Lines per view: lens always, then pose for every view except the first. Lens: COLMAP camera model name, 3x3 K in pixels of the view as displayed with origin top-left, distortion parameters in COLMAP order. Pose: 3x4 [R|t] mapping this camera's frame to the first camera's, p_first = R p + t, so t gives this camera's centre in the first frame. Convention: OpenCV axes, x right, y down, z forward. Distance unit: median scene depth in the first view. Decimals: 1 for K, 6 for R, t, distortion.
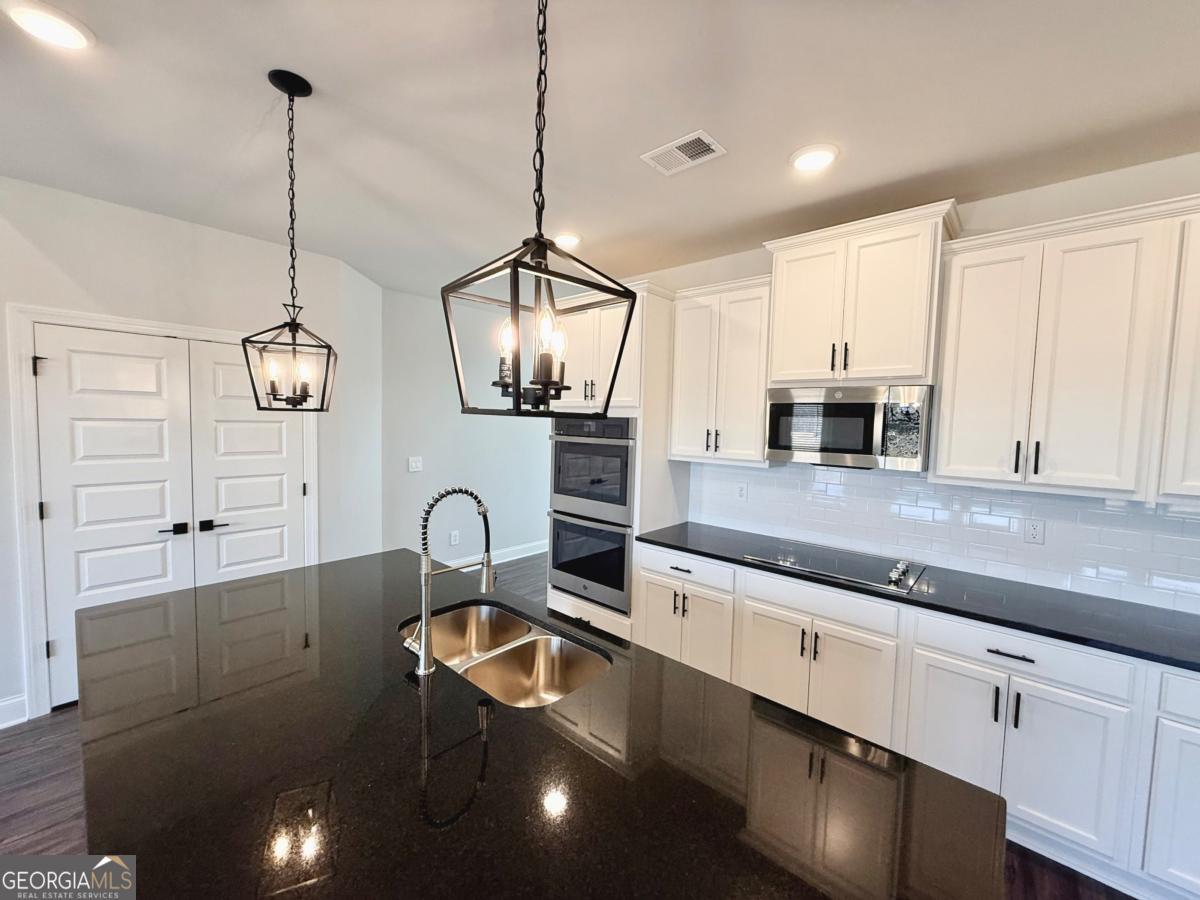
lens RADIAL K [[478.3, 0, 596.9], [0, 478.3, 447.4], [0, 0, 1]] dist [-0.000890, 0.000244]
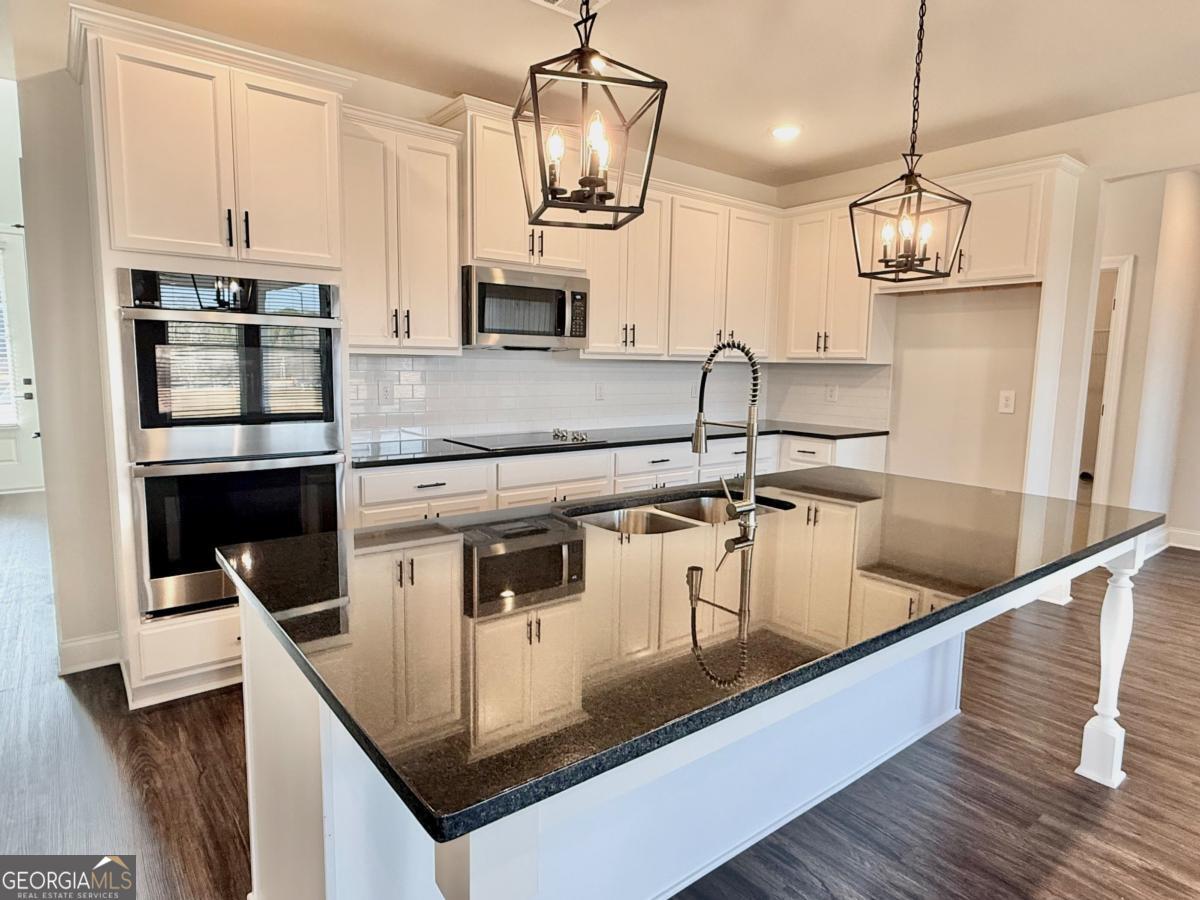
lens RADIAL K [[691.7, 0, 595.9], [0, 691.7, 446.6], [0, 0, 1]] dist [-0.003114, 0.000727]
pose [[0.173488, -0.139479, 0.974909, -0.889890], [0.047071, 0.989963, 0.133256, 0.051132], [-0.983711, 0.022771, 0.178312, 0.522860]]
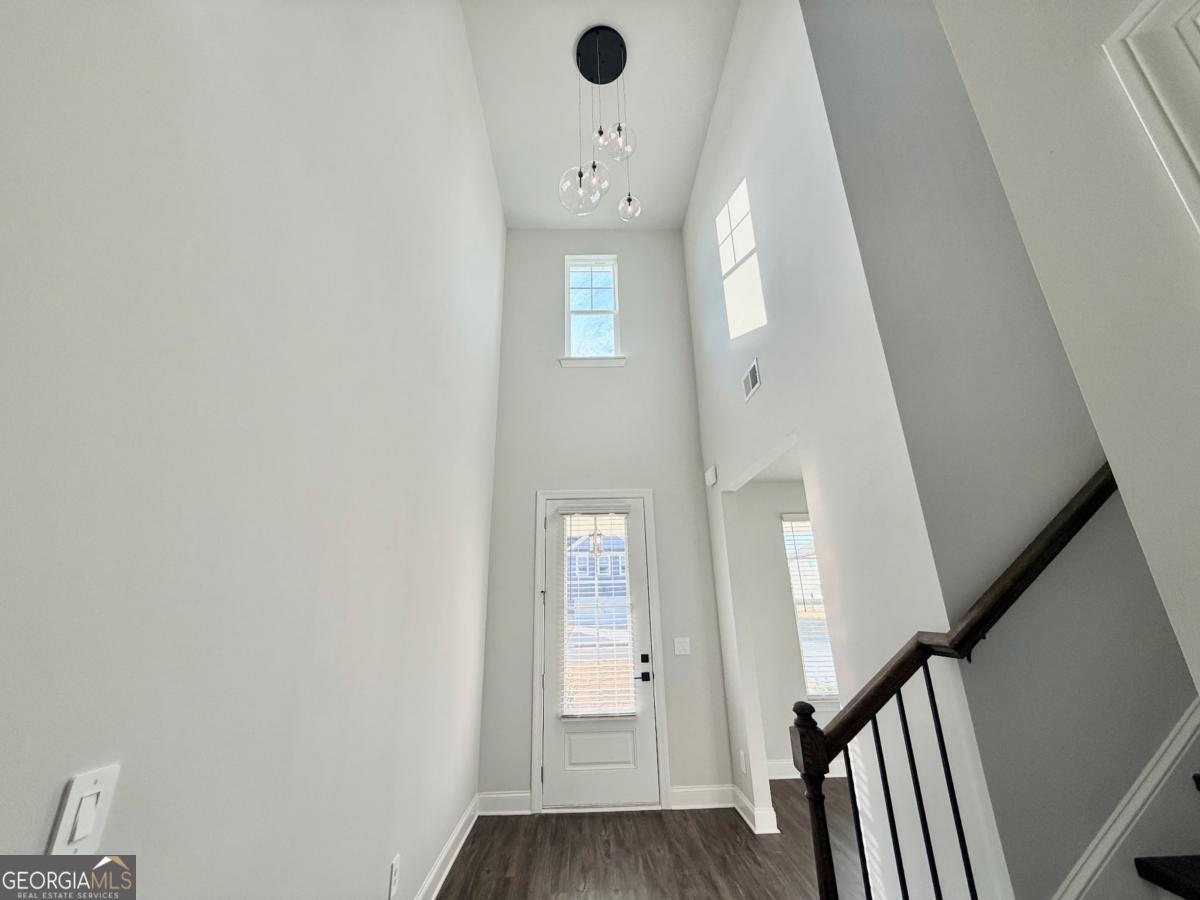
lens RADIAL K [[478.3, 0, 597.3], [0, 478.3, 449.7], [0, 0, 1]] dist [-0.000890, 0.000244]
pose [[0.723664, 0.185140, 0.664857, -0.036136], [0.075422, 0.936362, -0.342838, -0.053476], [-0.686019, 0.298245, 0.663647, 1.854442]]
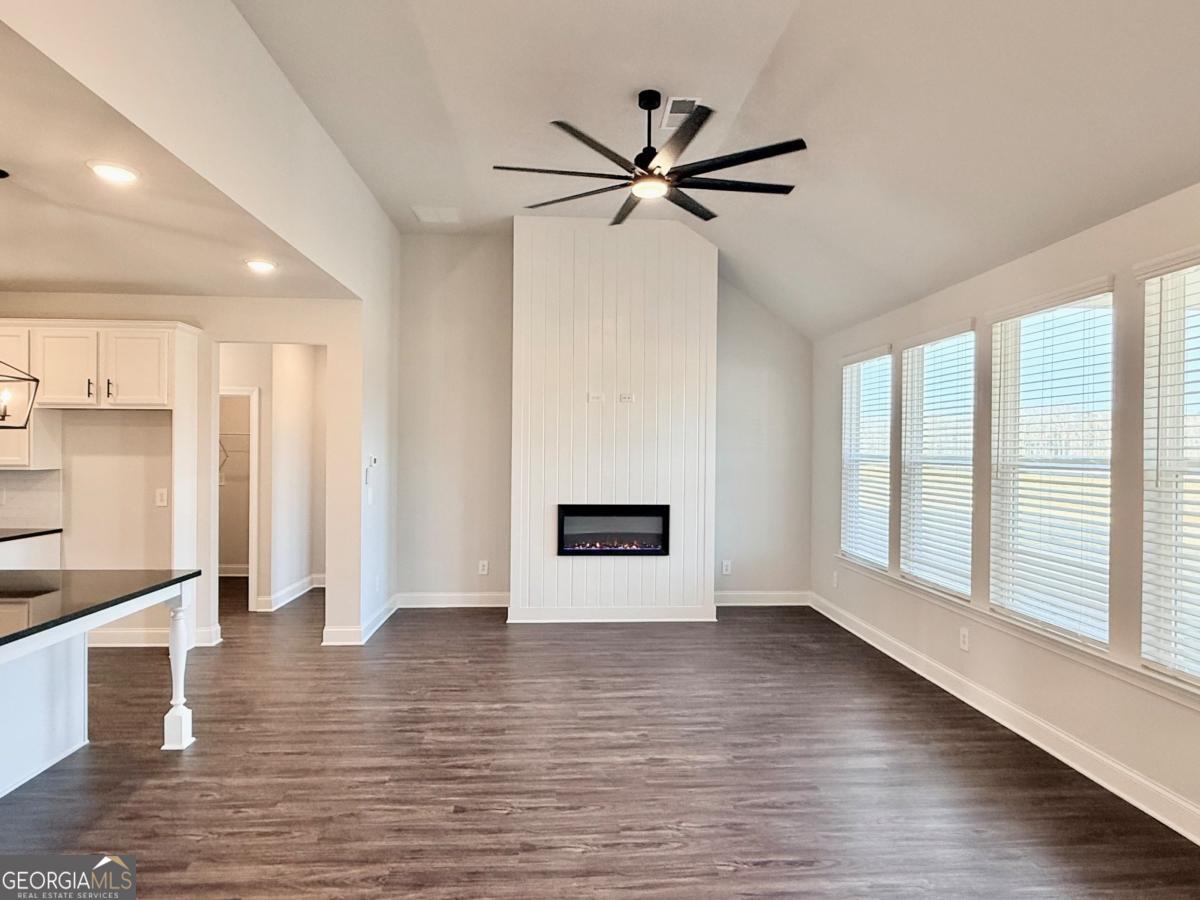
lens RADIAL K [[691.7, 0, 604.9], [0, 691.7, 456.8], [0, 0, 1]] dist [-0.003114, 0.000727]
pose [[-0.715044, -0.038761, 0.698005, -1.490737], [0.015862, 0.997305, 0.071632, -0.036238], [-0.698900, 0.062292, -0.712502, 0.409113]]
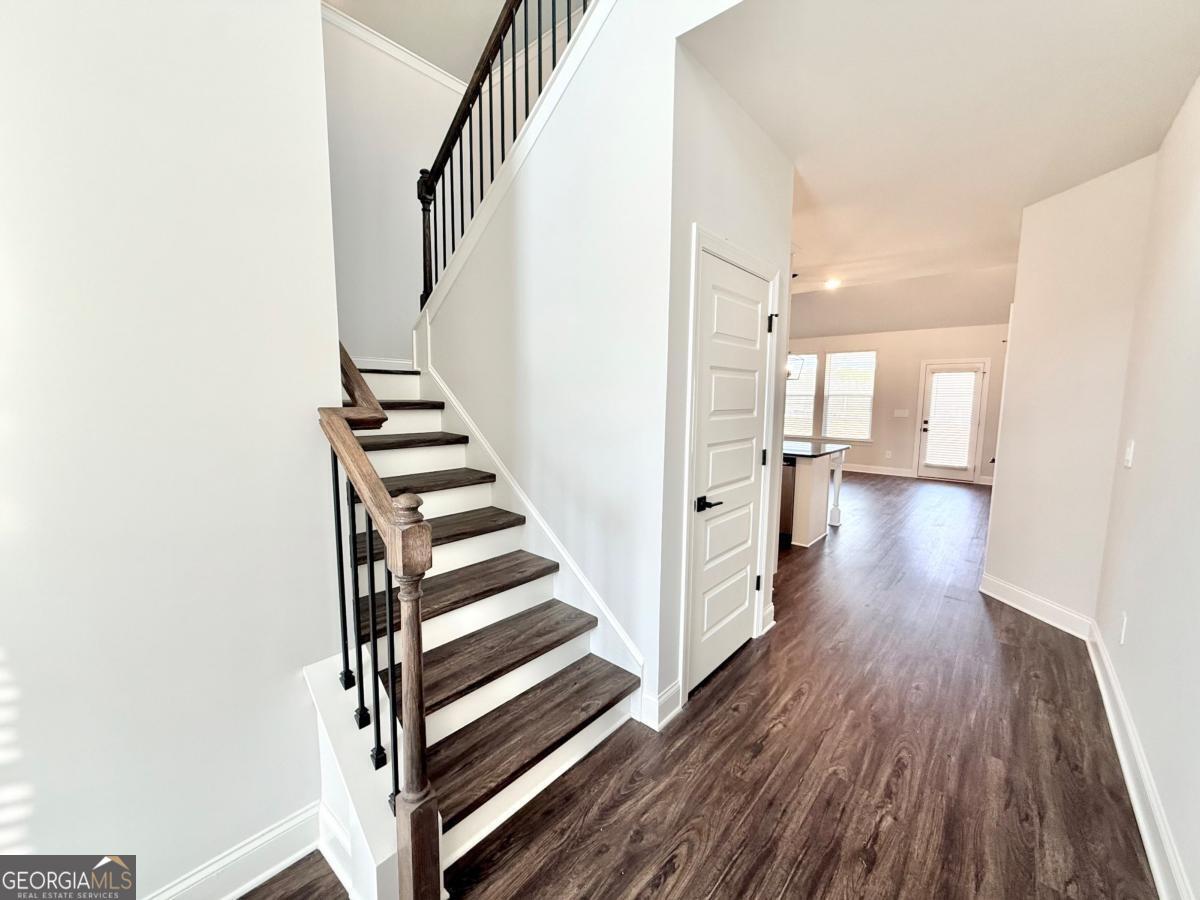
lens RADIAL K [[478.3, 0, 597.7], [0, 478.3, 448.4], [0, 0, 1]] dist [-0.000890, 0.000244]
pose [[-0.999359, -0.031713, -0.016619, 0.393681], [-0.034037, 0.985504, 0.166206, -0.066631], [0.011107, 0.166665, -0.985951, 2.547339]]
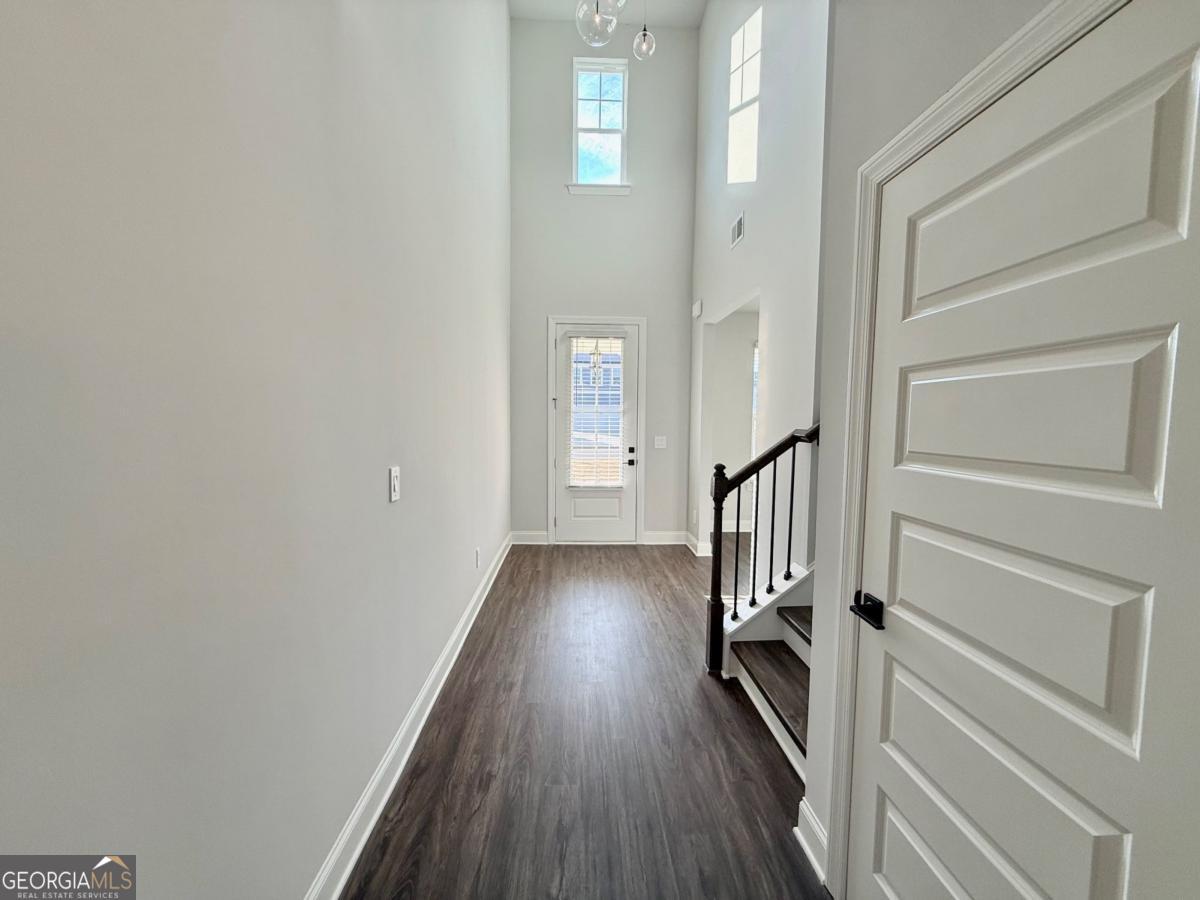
lens RADIAL K [[478.3, 0, 593.2], [0, 478.3, 449.5], [0, 0, 1]] dist [-0.000890, 0.000244]
pose [[0.717297, -0.060044, 0.694175, -0.304824], [0.045491, 0.998190, 0.039335, -0.031620], [-0.695281, 0.003364, 0.718730, 1.624213]]
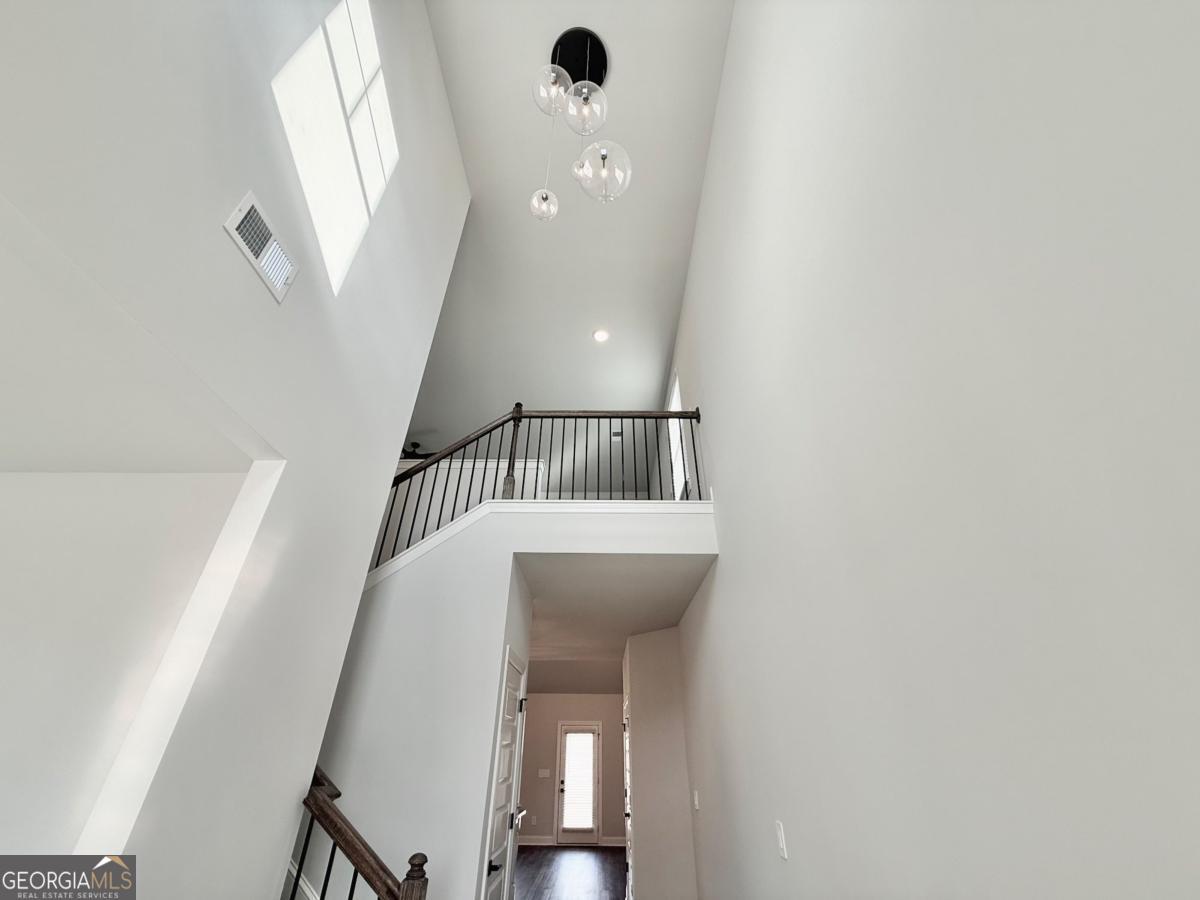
lens RADIAL K [[478.3, 0, 599.9], [0, 478.3, 446.6], [0, 0, 1]] dist [-0.000890, 0.000244]
pose [[-0.745071, -0.385044, -0.544619, 0.934790], [-0.062977, 0.853503, -0.517268, -0.103249], [0.664005, -0.351103, -0.660170, 2.921653]]
